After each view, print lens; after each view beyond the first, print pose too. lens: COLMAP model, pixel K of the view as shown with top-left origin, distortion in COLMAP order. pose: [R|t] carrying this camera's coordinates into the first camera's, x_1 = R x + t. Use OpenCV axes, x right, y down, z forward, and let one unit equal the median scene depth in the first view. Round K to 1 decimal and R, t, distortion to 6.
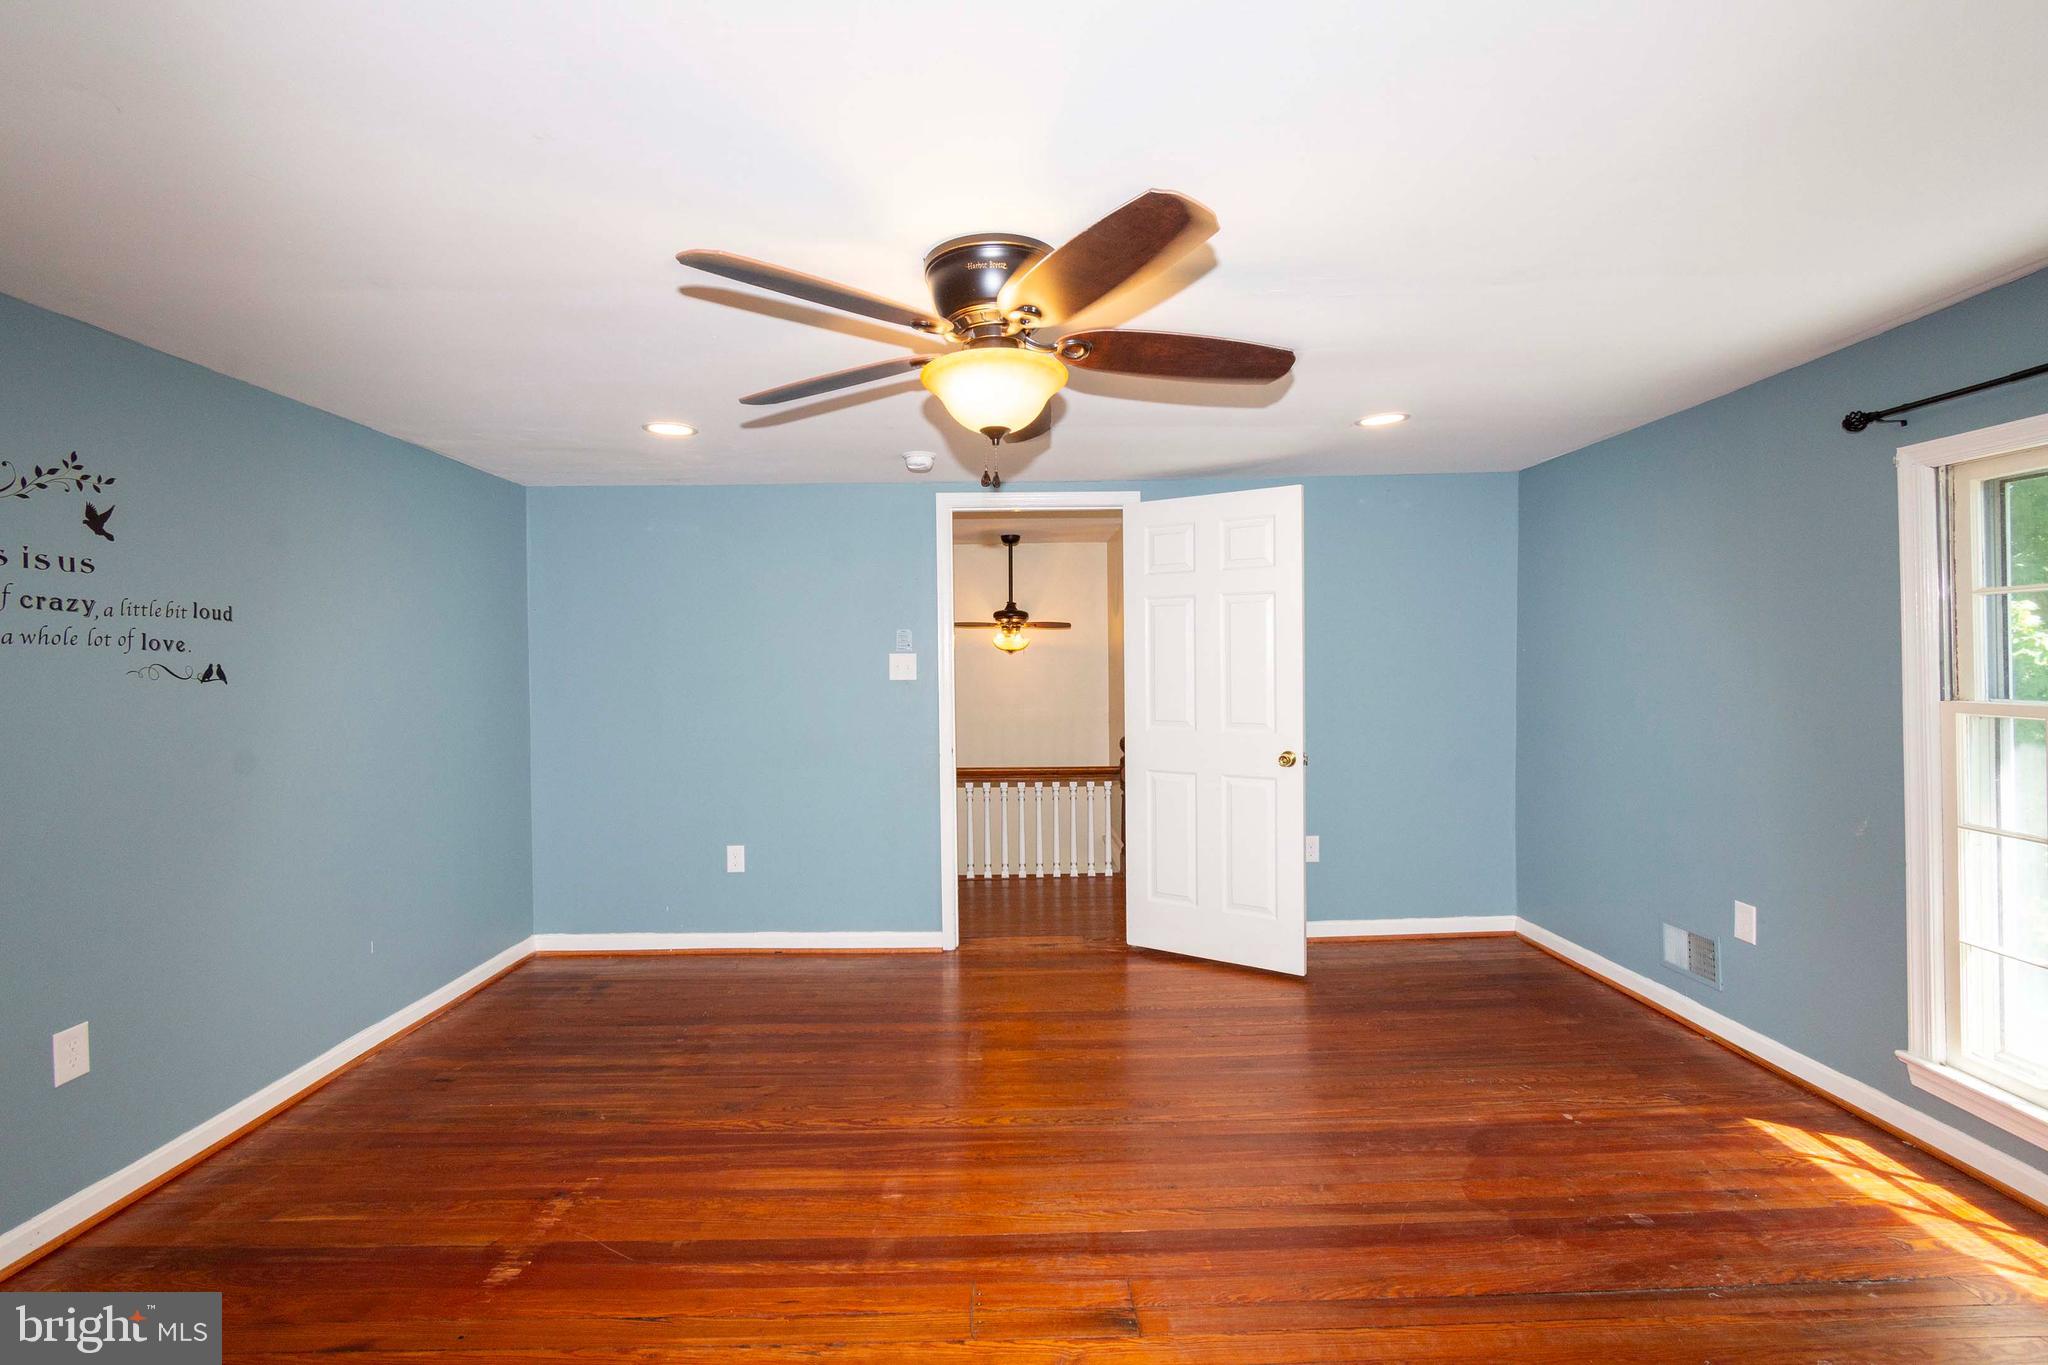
lens RADIAL K [[904.7, 0, 1032.4], [0, 904.7, 669.9], [0, 0, 1]] dist [0.002175, -0.005185]
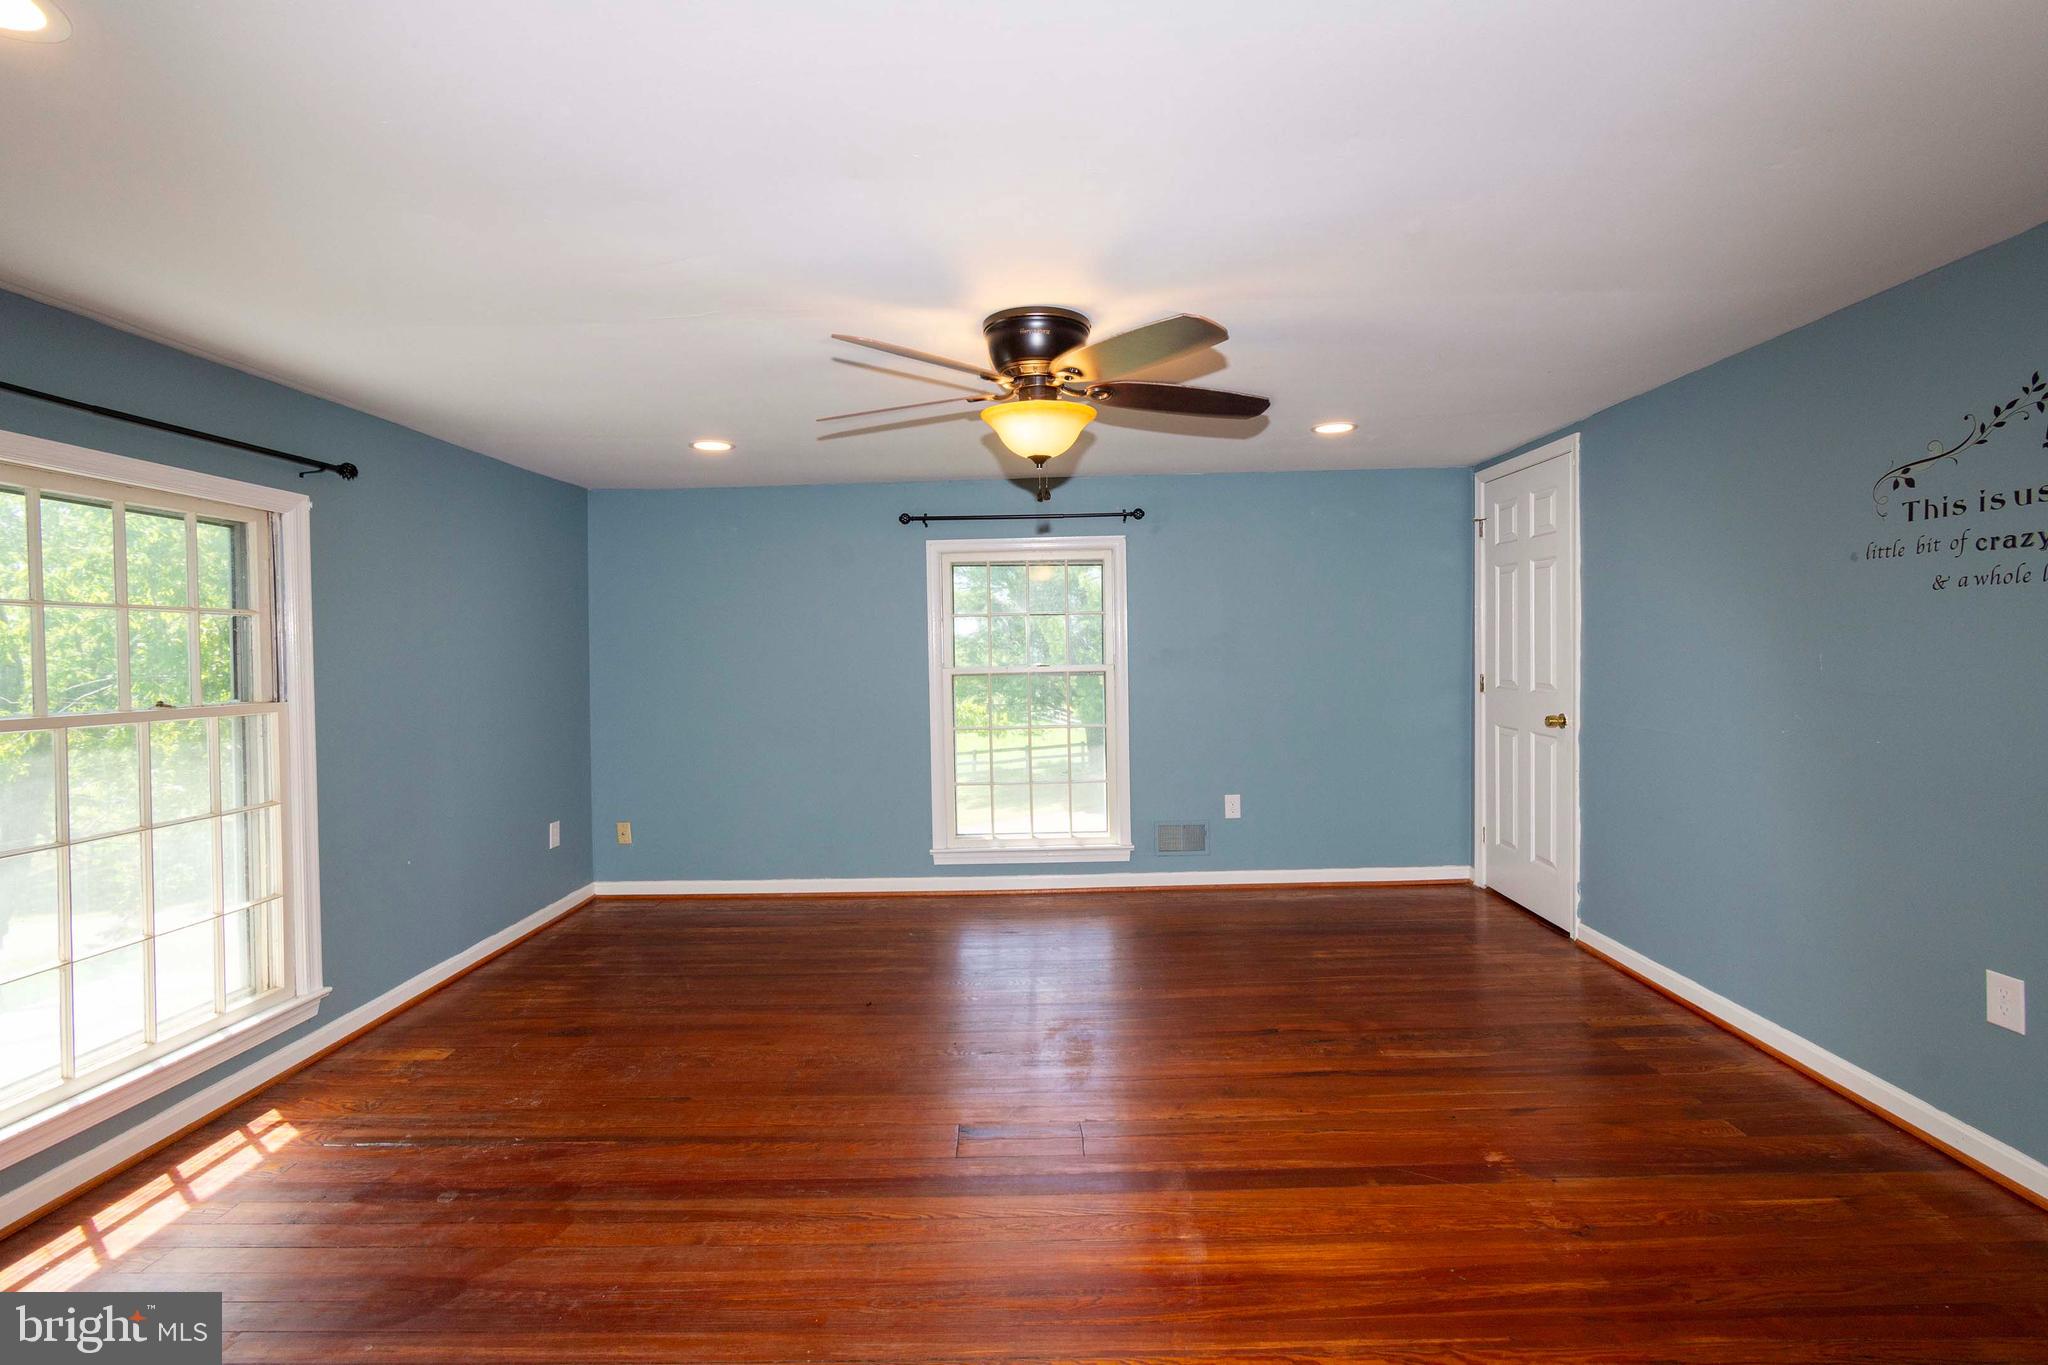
lens RADIAL K [[904.7, 0, 1032.4], [0, 904.7, 669.9], [0, 0, 1]] dist [0.002175, -0.005185]
pose [[-0.998841, 0.036606, 0.031240, -0.053501], [0.037622, 0.998760, 0.032603, -0.006133], [-0.030008, 0.033741, -0.998980, 2.011510]]
